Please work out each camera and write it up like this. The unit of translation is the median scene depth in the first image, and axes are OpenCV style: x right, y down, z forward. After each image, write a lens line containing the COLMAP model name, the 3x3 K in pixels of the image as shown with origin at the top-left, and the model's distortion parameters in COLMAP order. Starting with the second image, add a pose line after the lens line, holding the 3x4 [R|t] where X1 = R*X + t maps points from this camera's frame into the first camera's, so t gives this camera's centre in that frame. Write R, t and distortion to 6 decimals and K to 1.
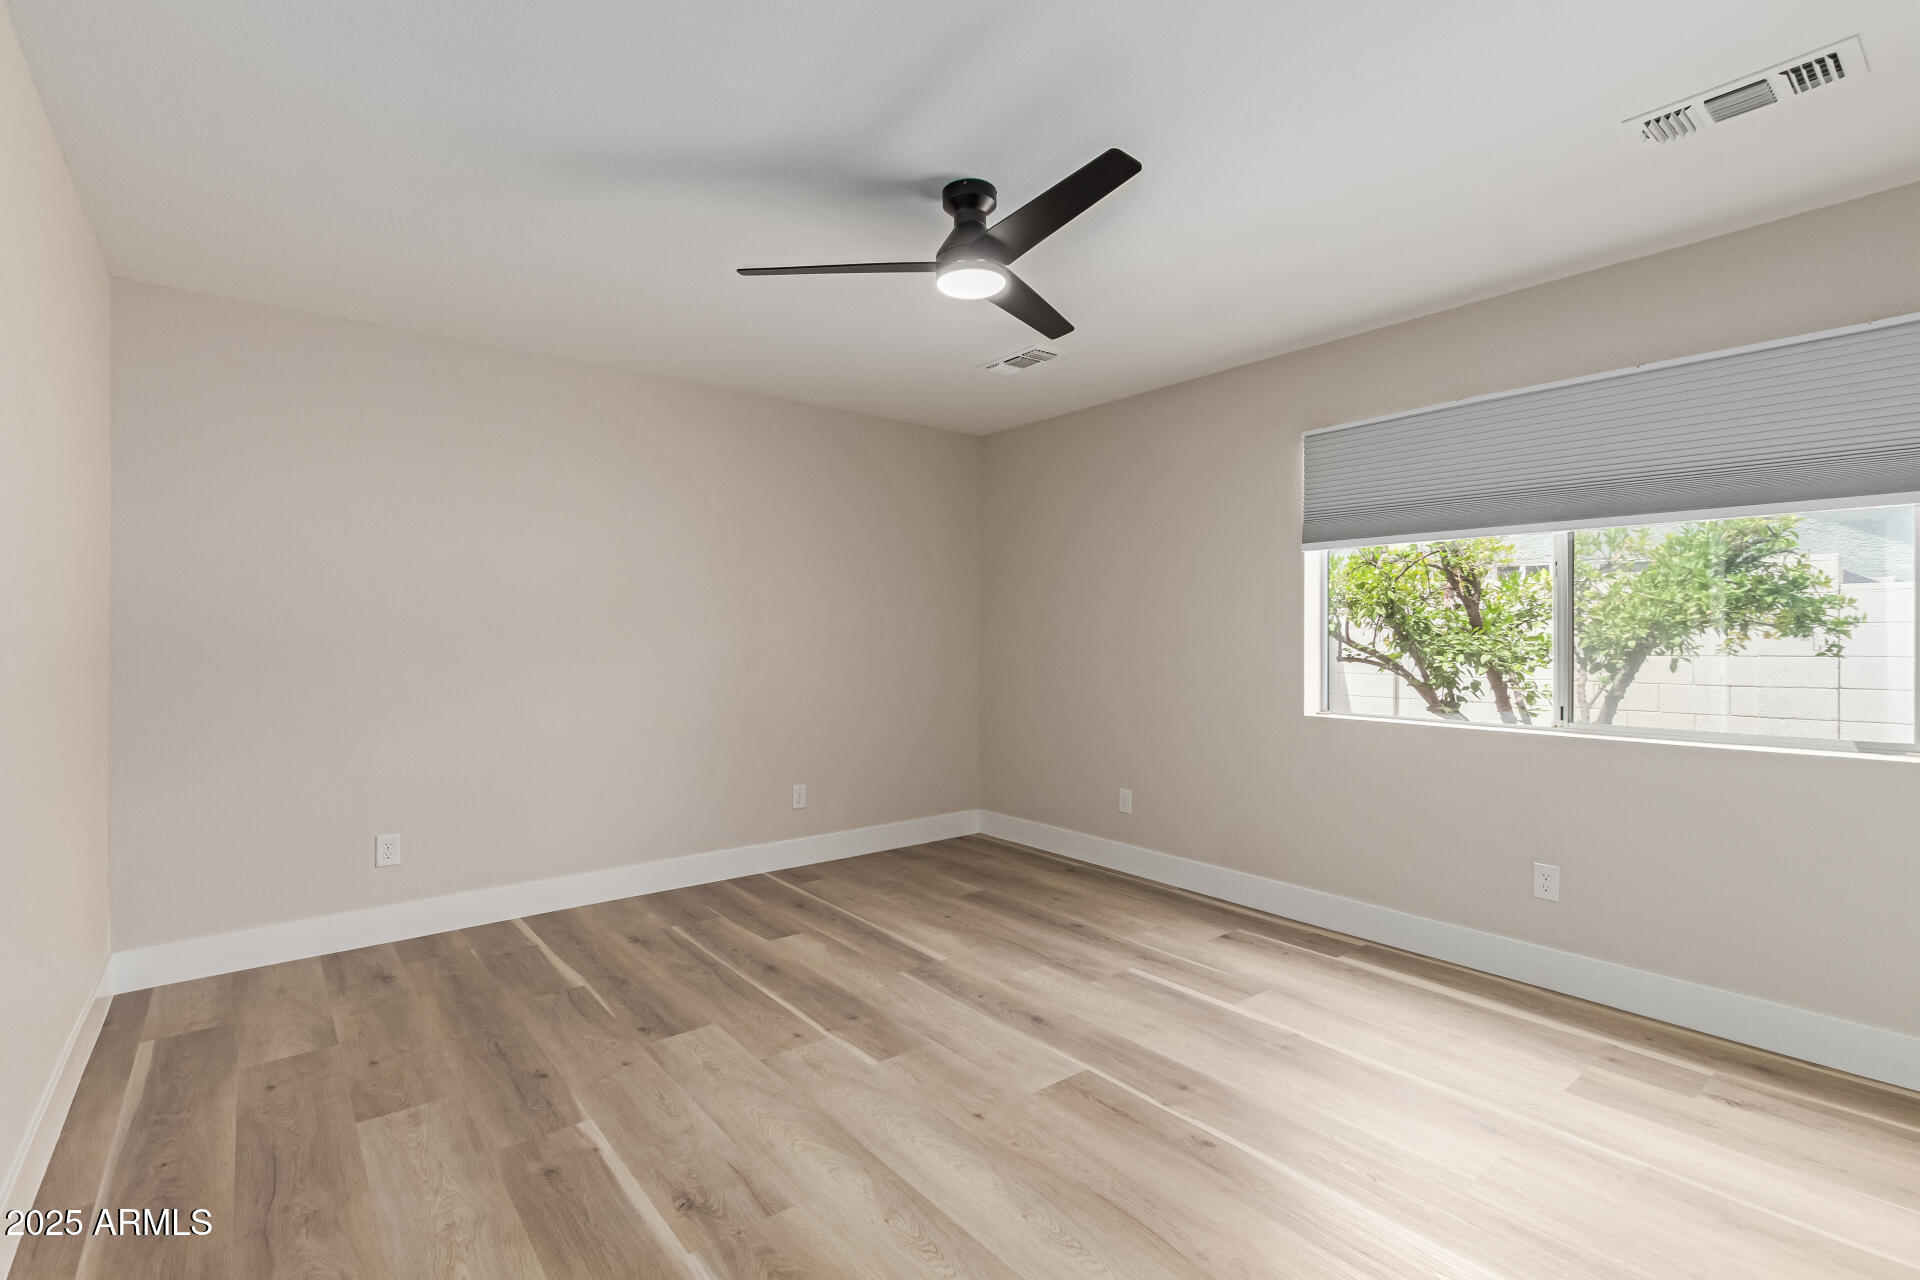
lens RADIAL K [[878.5, 0, 961.7], [0, 878.5, 638.2], [0, 0, 1]] dist [0.010068, -0.002839]
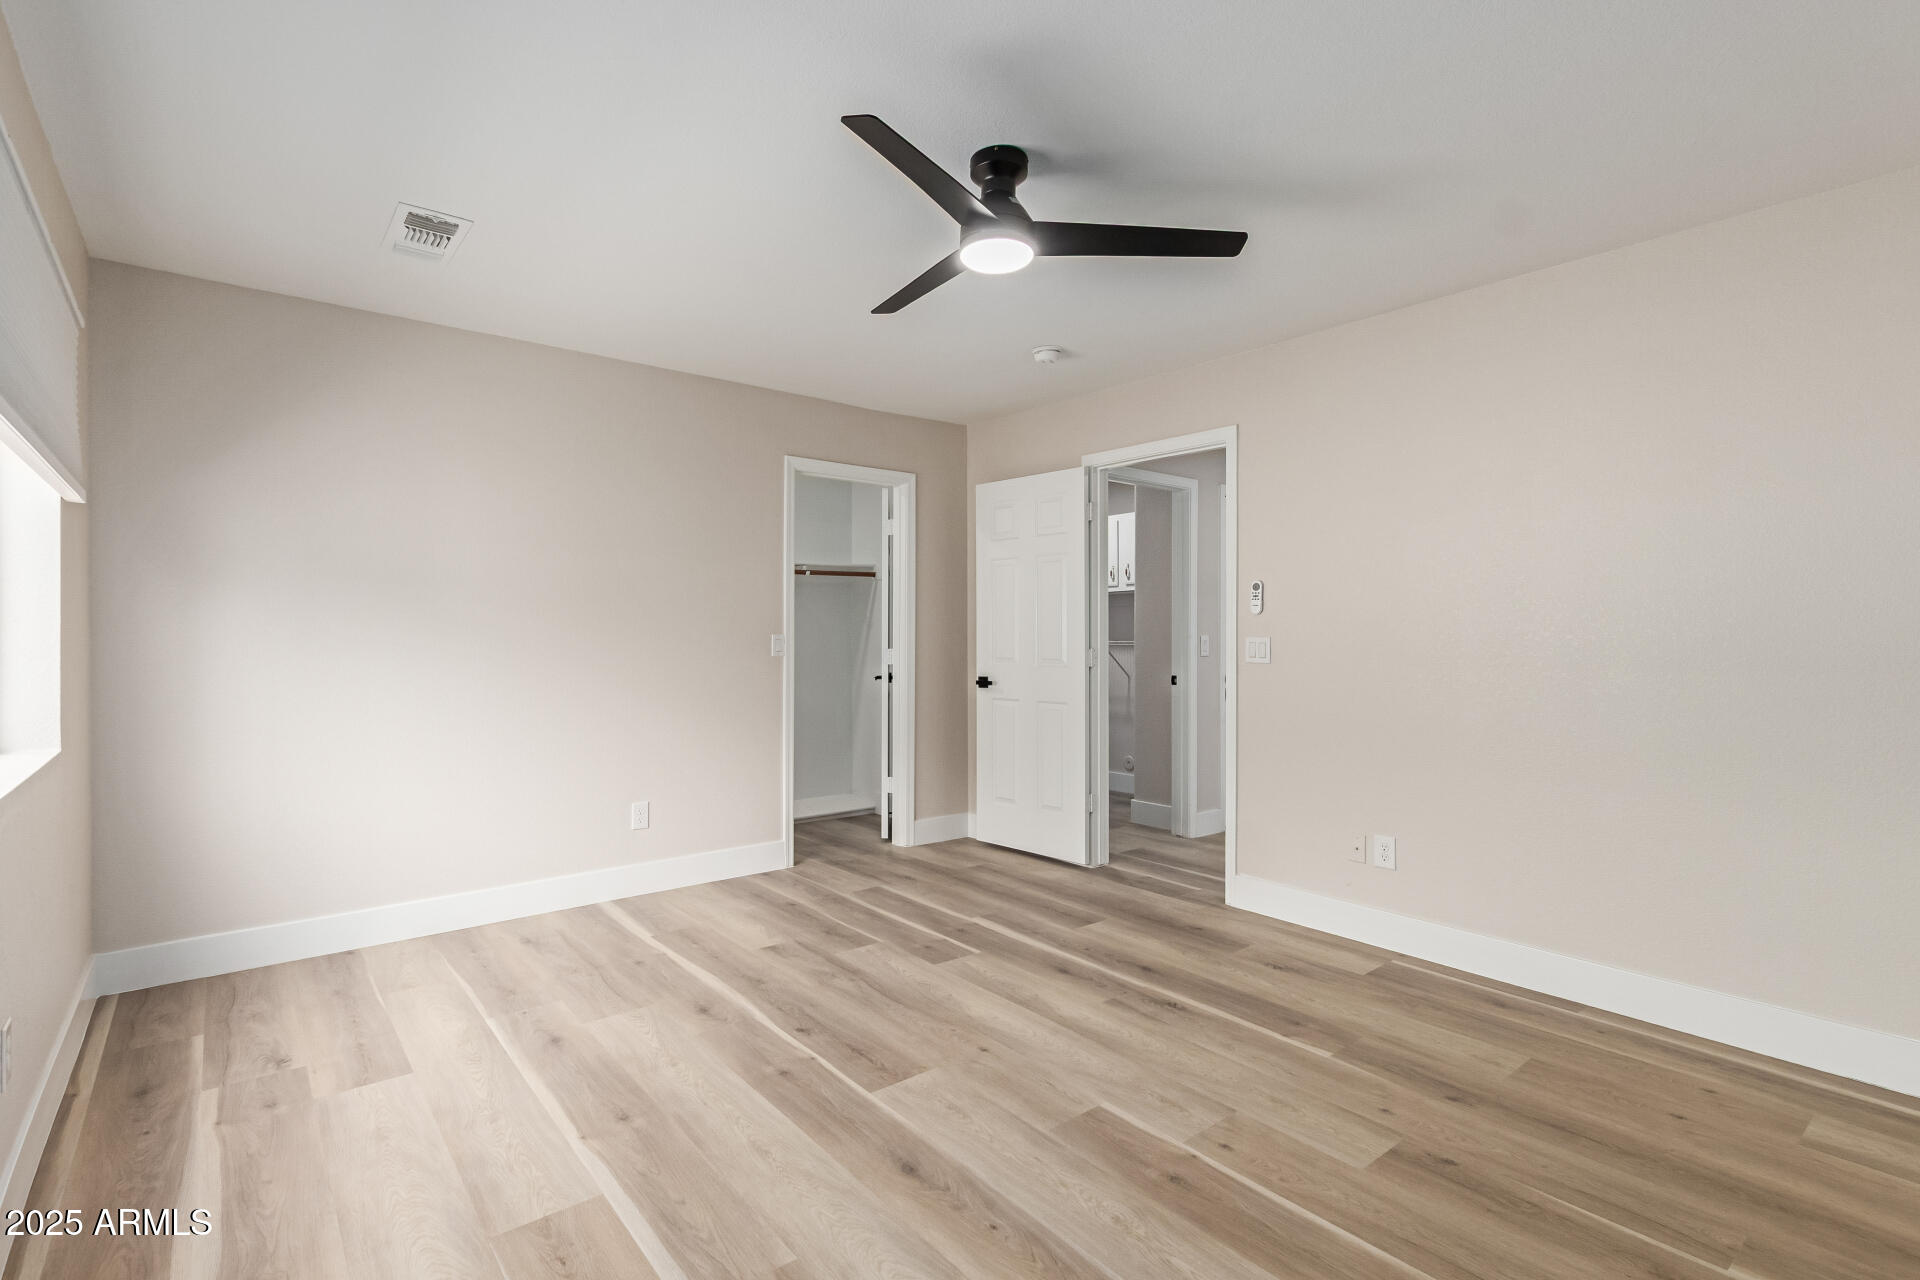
lens RADIAL K [[878.5, 0, 957.8], [0, 878.5, 636.1], [0, 0, 1]] dist [0.010068, -0.002839]
pose [[-0.999651, -0.002294, -0.026301, 0.075266], [-0.002450, 0.999979, 0.005921, 0.000834], [0.026287, 0.005983, -0.999637, 1.917897]]
